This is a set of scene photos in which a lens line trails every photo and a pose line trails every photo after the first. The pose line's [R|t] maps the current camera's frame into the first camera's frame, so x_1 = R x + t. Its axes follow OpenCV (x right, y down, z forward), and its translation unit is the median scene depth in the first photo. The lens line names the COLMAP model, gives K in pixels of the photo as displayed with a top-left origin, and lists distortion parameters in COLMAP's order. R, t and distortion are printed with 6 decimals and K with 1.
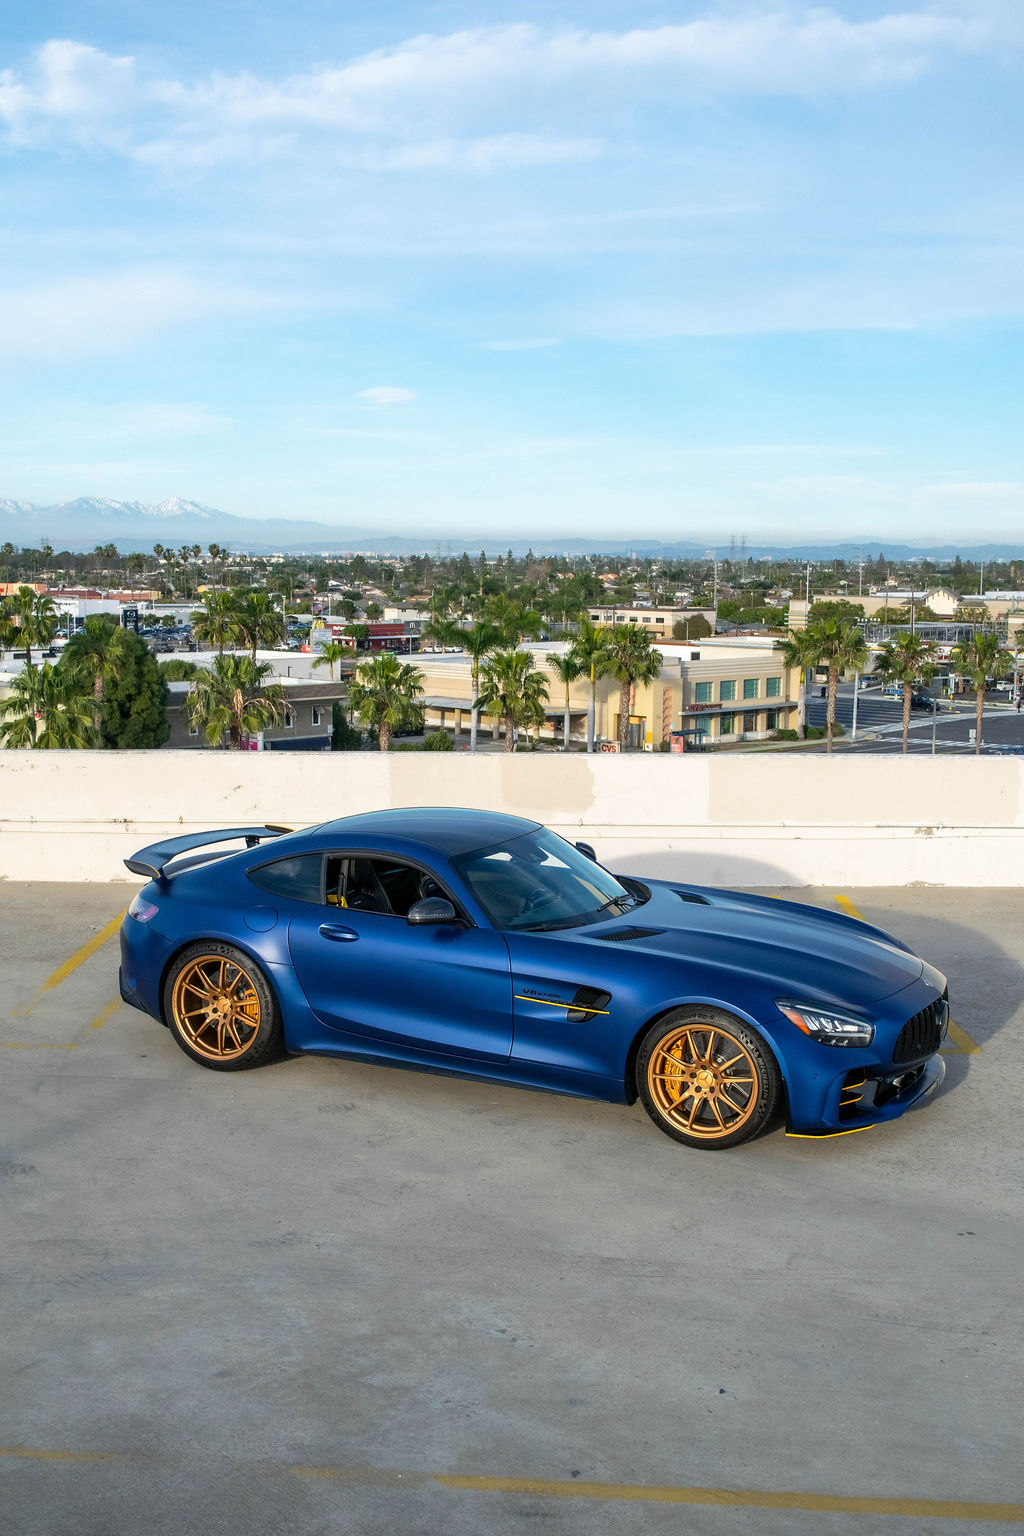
lens RADIAL K [[1697.2, 0, 514.3], [0, 1697.2, 770.2], [0, 0, 1]] dist [-0.044688, 0.000000]
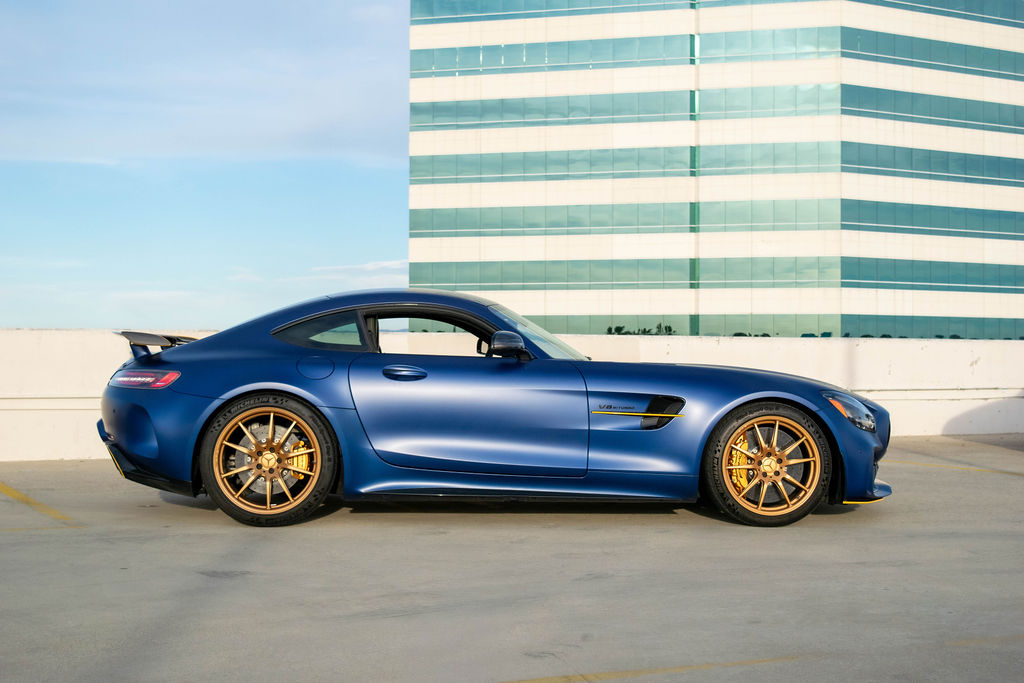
lens RADIAL K [[1488.6, 0, 520.7], [0, 1488.6, 336.4], [0, 0, 1]] dist [0.005016, 0.000000]
pose [[0.869657, 0.001288, 0.493654, -0.467304], [0.063245, 0.991465, -0.114003, 0.173507], [-0.489588, 0.130365, 0.862153, 0.166061]]
